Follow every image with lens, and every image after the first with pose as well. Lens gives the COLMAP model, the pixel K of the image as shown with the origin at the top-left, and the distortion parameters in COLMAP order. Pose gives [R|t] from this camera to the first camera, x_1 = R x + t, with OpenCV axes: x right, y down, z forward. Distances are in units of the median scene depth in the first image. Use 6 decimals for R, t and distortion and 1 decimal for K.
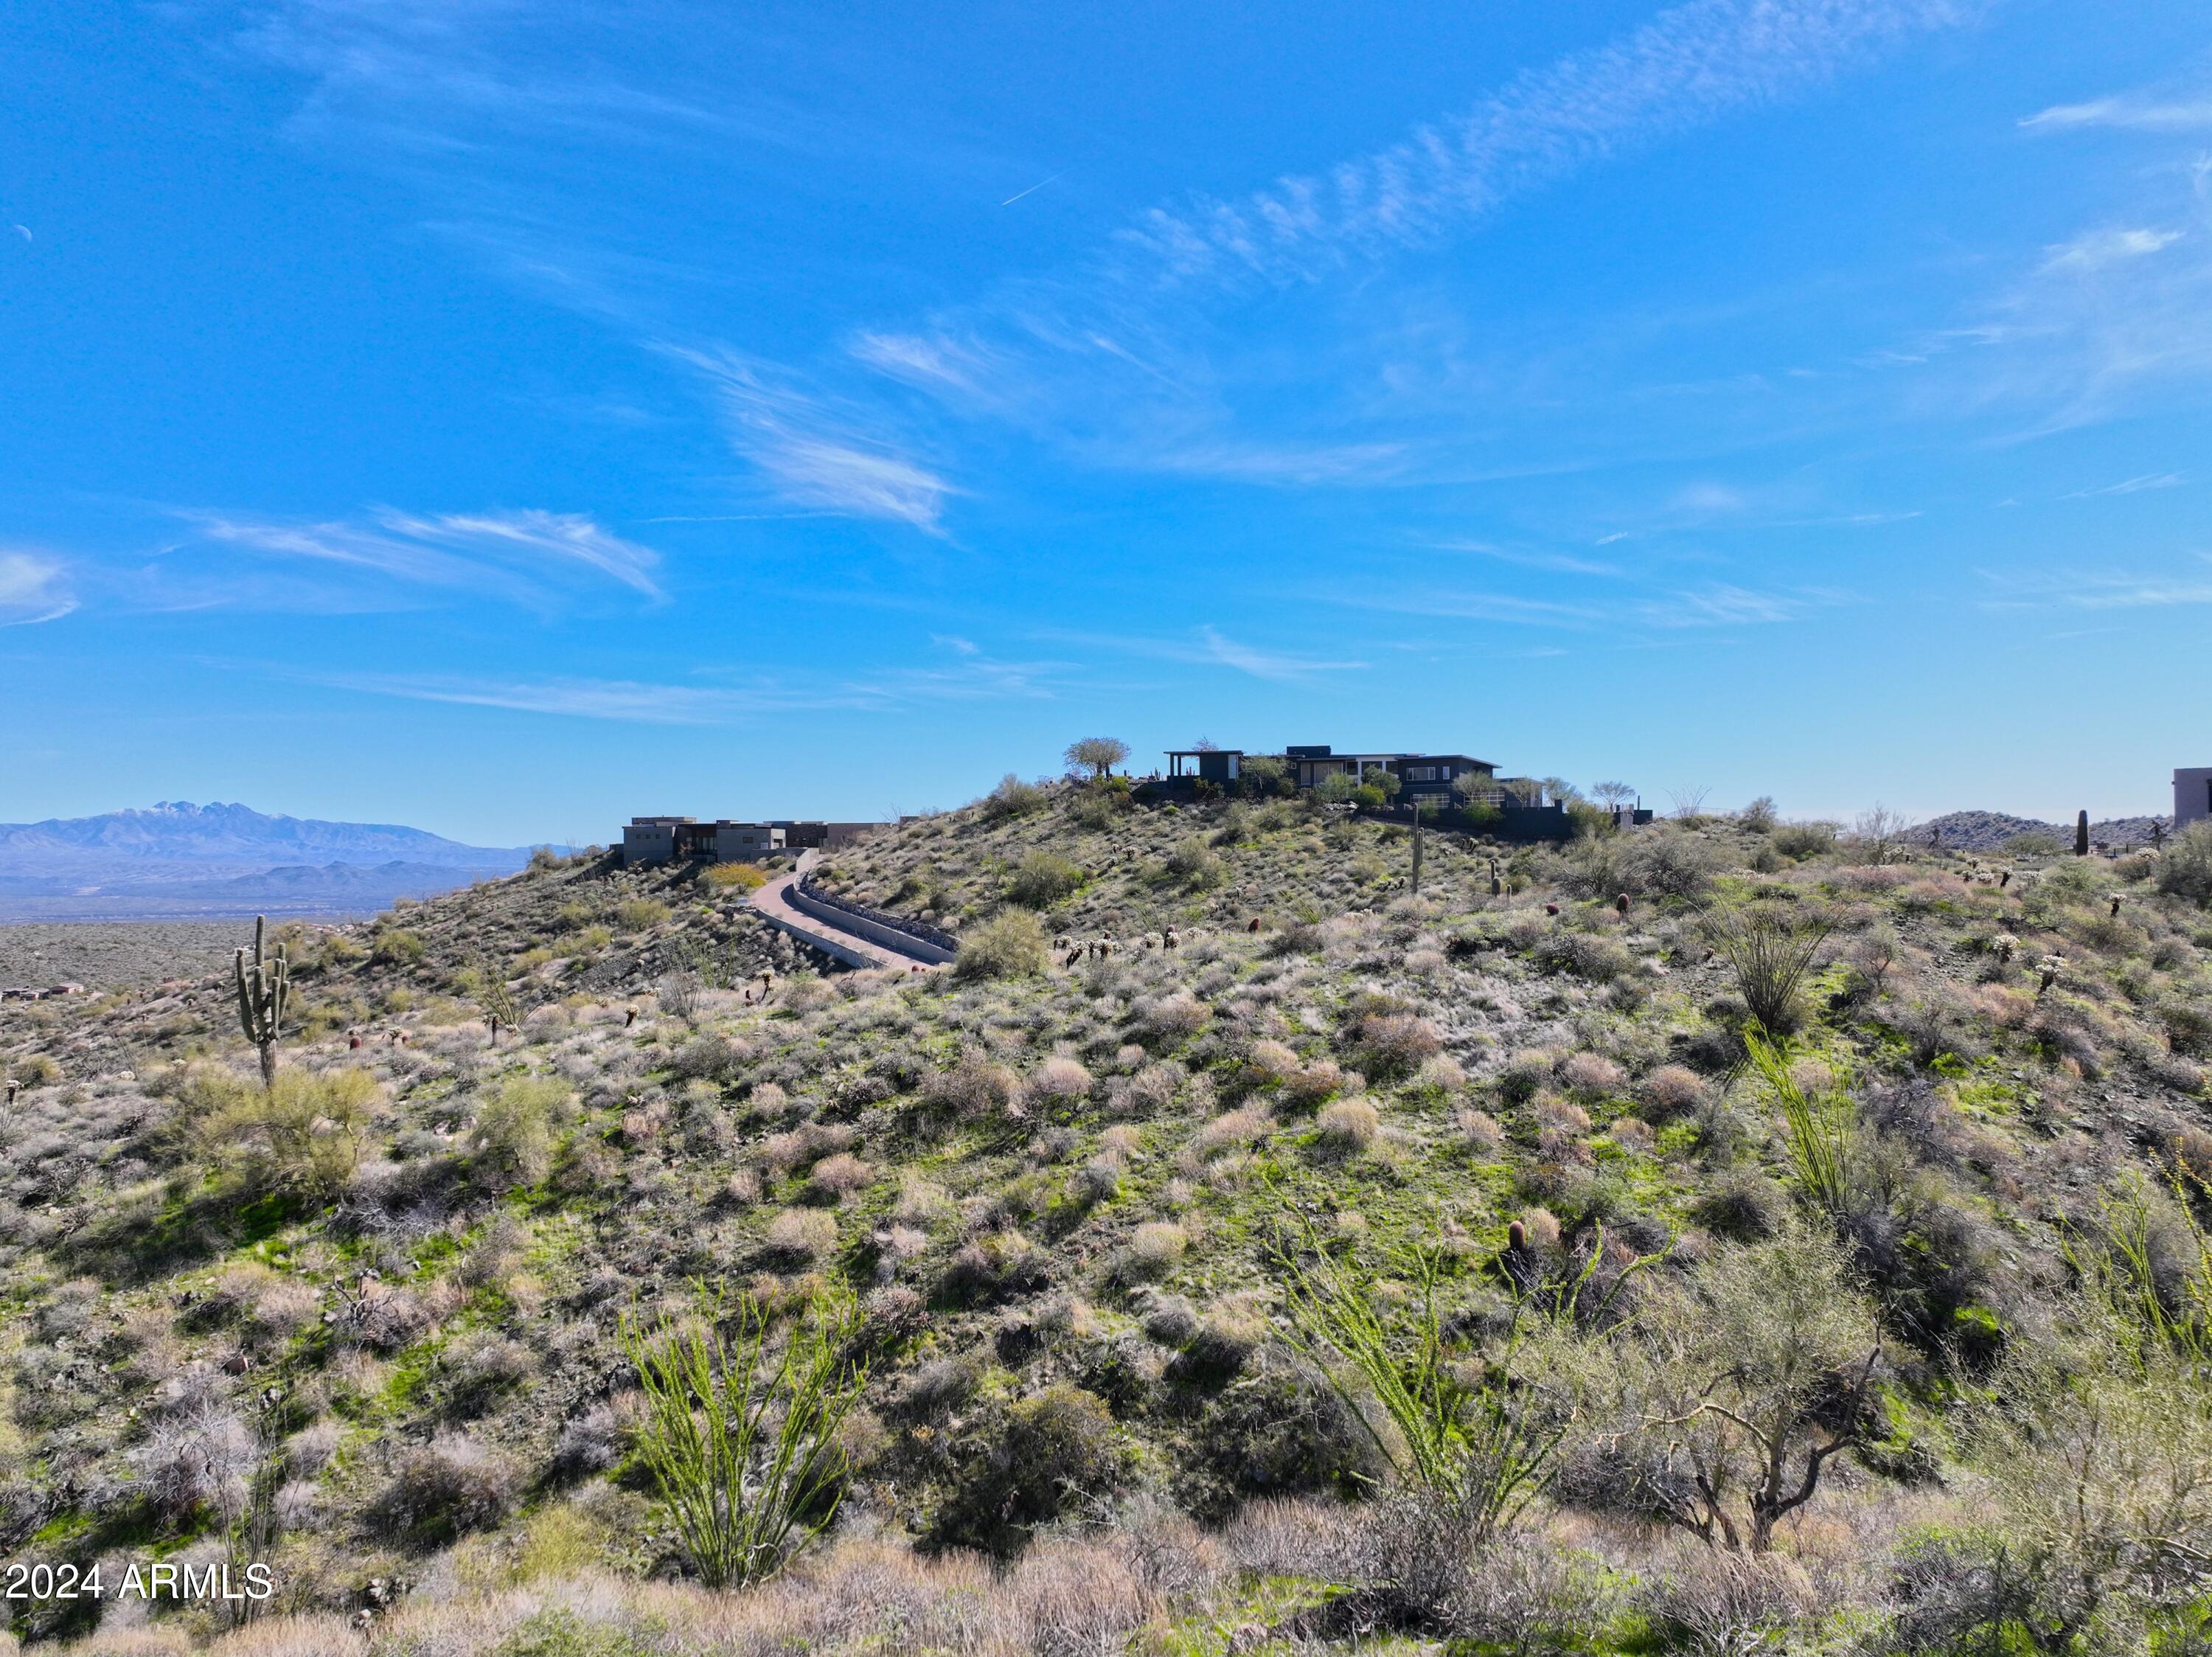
lens RADIAL K [[1544.5, 0, 1117.5], [0, 1544.5, 832.8], [0, 0, 1]] dist [-0.001538, -0.000406]
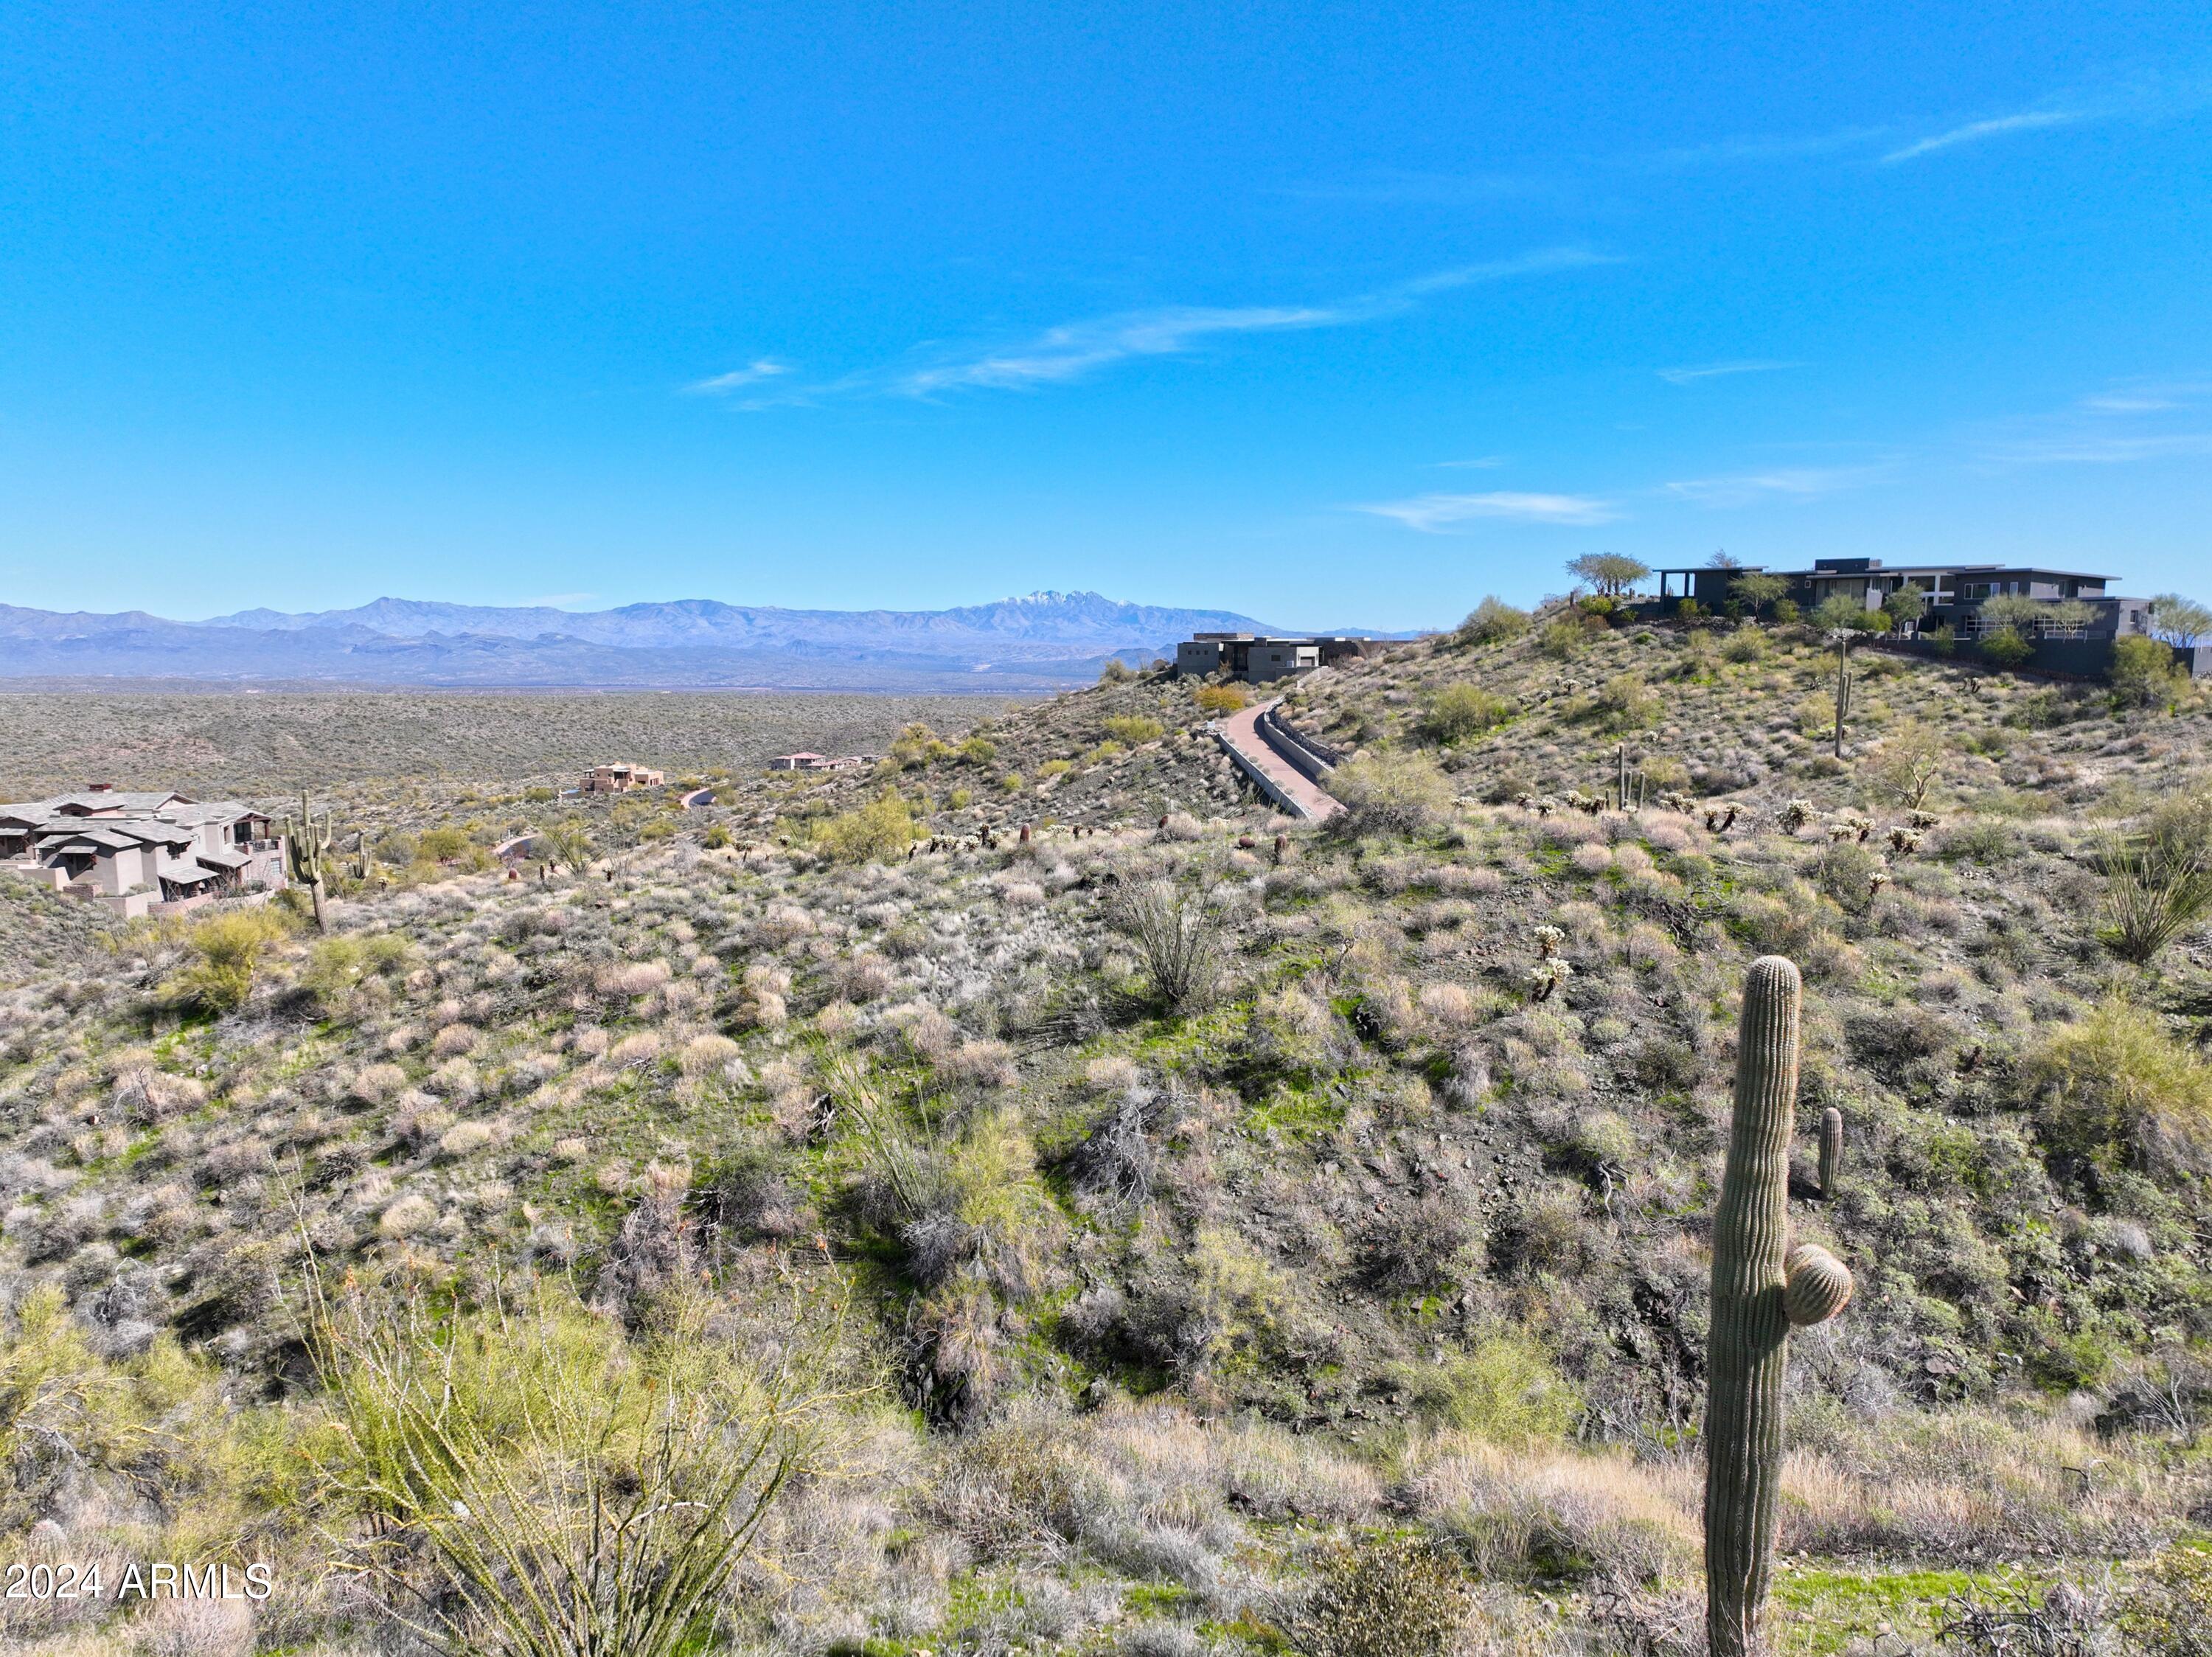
lens RADIAL K [[1544.5, 0, 1103.2], [0, 1544.5, 821.4], [0, 0, 1]] dist [-0.001538, -0.000406]
pose [[0.871695, 0.059495, -0.486425, 0.193759], [0.005487, 0.991356, 0.131086, -0.026084], [0.490019, -0.116935, 0.863833, 0.042433]]
